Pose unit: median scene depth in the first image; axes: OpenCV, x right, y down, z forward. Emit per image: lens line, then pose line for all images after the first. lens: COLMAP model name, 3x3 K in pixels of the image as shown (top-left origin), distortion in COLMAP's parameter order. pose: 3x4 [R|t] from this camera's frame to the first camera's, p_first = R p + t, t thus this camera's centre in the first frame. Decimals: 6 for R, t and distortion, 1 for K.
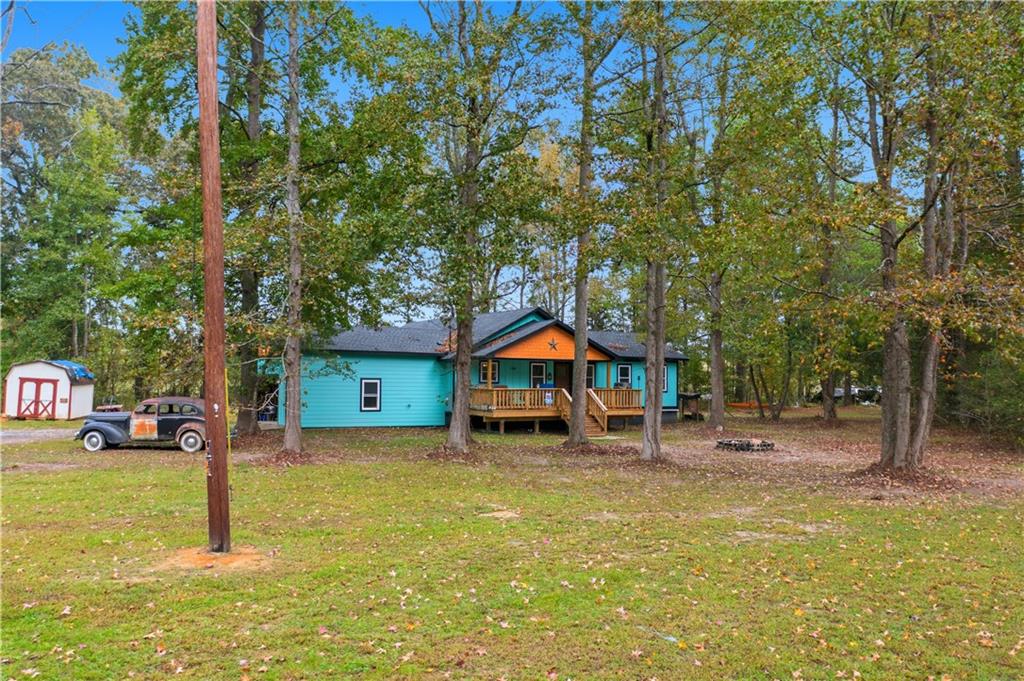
lens RADIAL K [[805.3, 0, 512.0], [0, 805.3, 340.5], [0, 0, 1]] dist [0.001979, 0.000362]
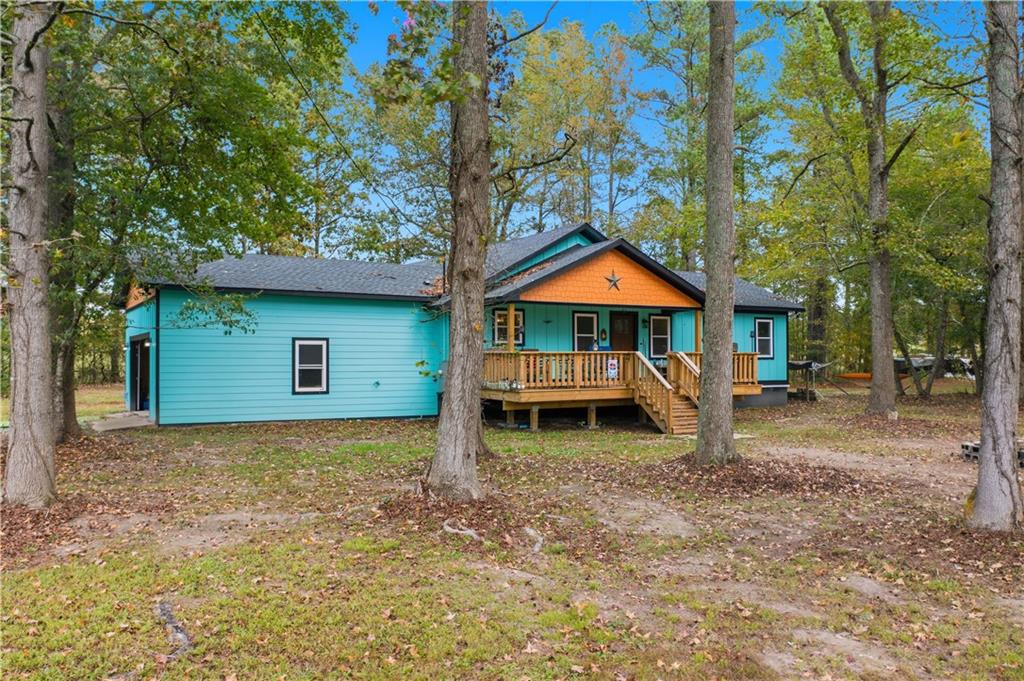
lens RADIAL K [[805.3, 0, 512.0], [0, 805.3, 340.5], [0, 0, 1]] dist [0.001979, 0.000362]
pose [[0.999936, -0.011062, -0.002185, -0.026036], [0.011121, 0.999523, 0.028807, 0.033423], [0.001865, -0.028829, 0.999583, 0.408828]]
